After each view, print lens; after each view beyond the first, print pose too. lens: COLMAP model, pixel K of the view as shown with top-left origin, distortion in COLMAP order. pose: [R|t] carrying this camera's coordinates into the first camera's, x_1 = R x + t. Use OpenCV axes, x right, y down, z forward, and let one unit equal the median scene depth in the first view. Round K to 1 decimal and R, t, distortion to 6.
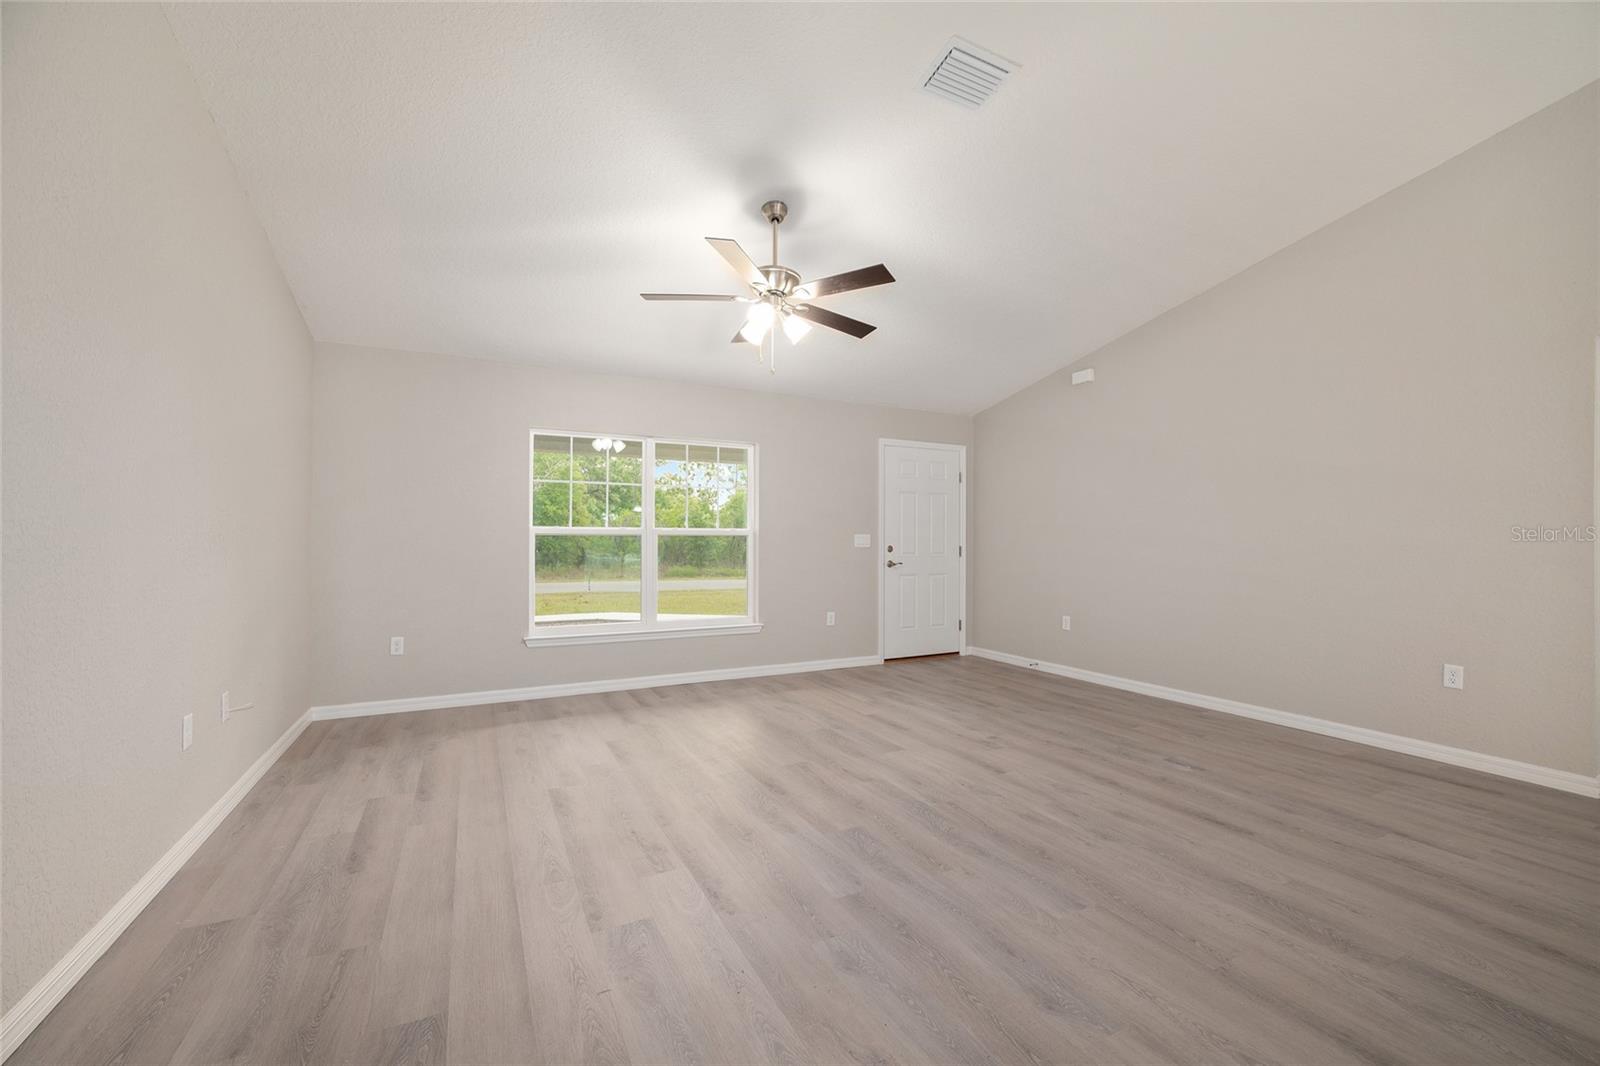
lens RADIAL K [[645.1, 0, 804.4], [0, 645.1, 534.1], [0, 0, 1]] dist [-0.029035, 0.003902]
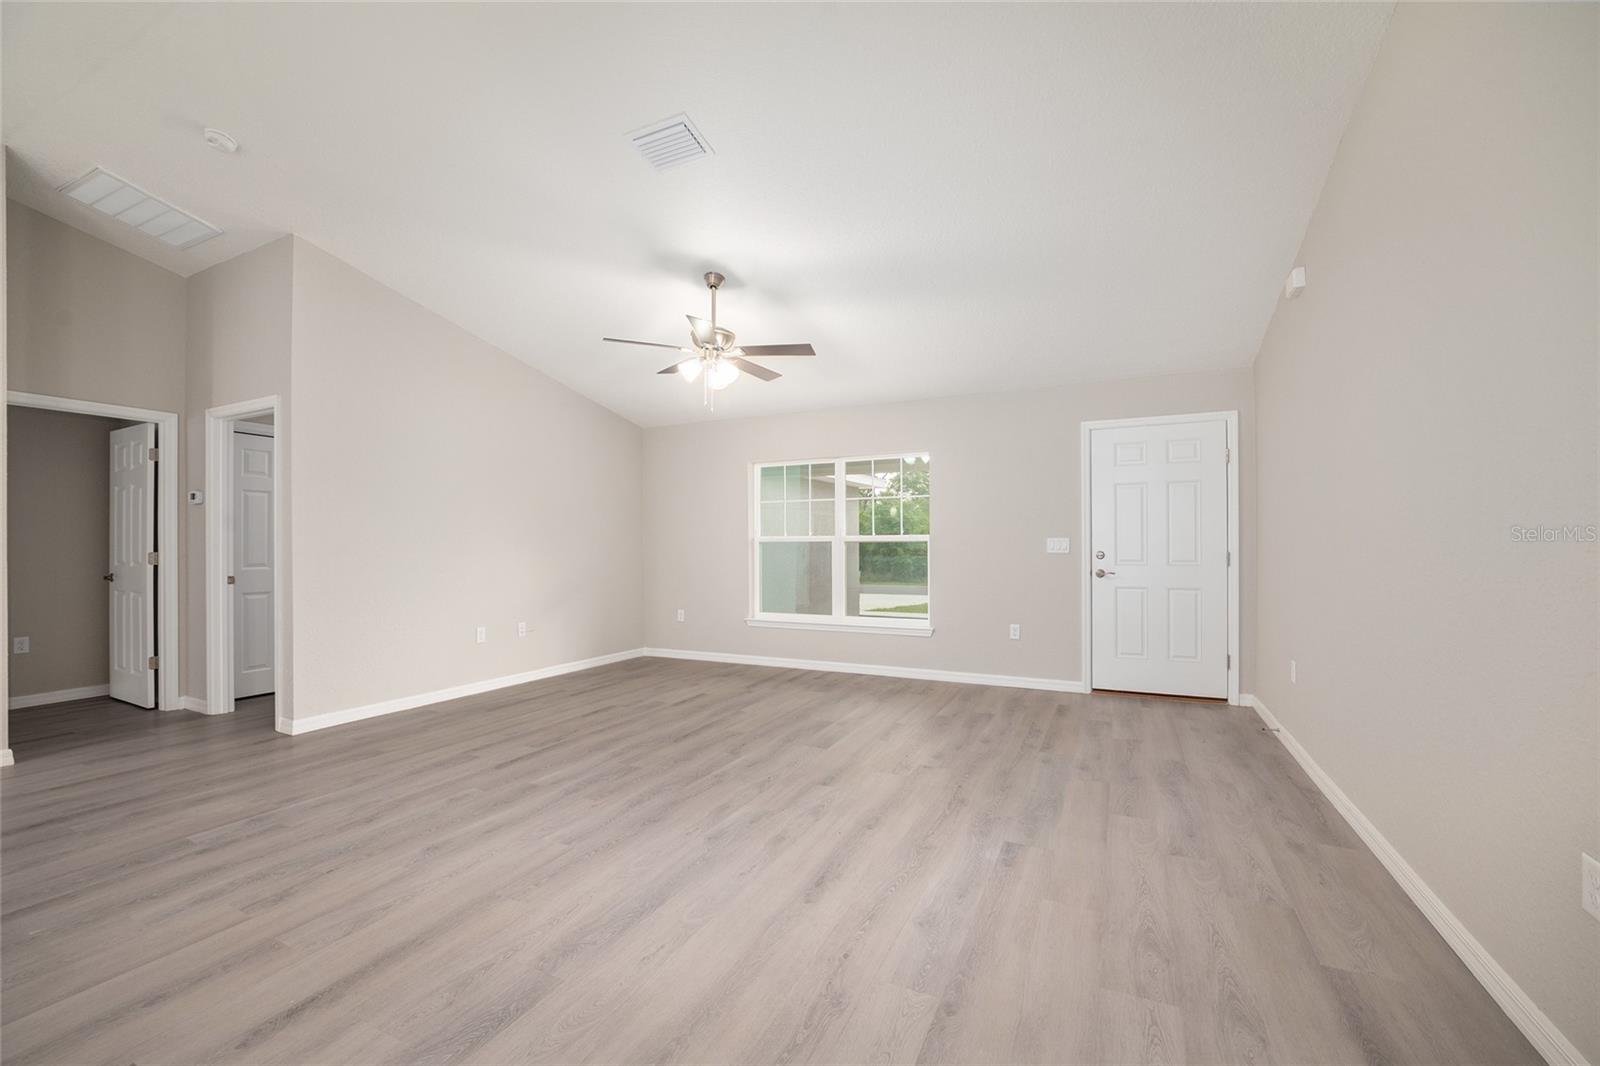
lens RADIAL K [[650.8, 0, 805.6], [0, 650.8, 548.5], [0, 0, 1]] dist [-0.025874, 0.000206]
pose [[0.602080, -0.002928, -0.798430, 0.867406], [0.012958, 0.999897, 0.006104, 0.007006], [0.798330, -0.014021, 0.602057, 0.316427]]
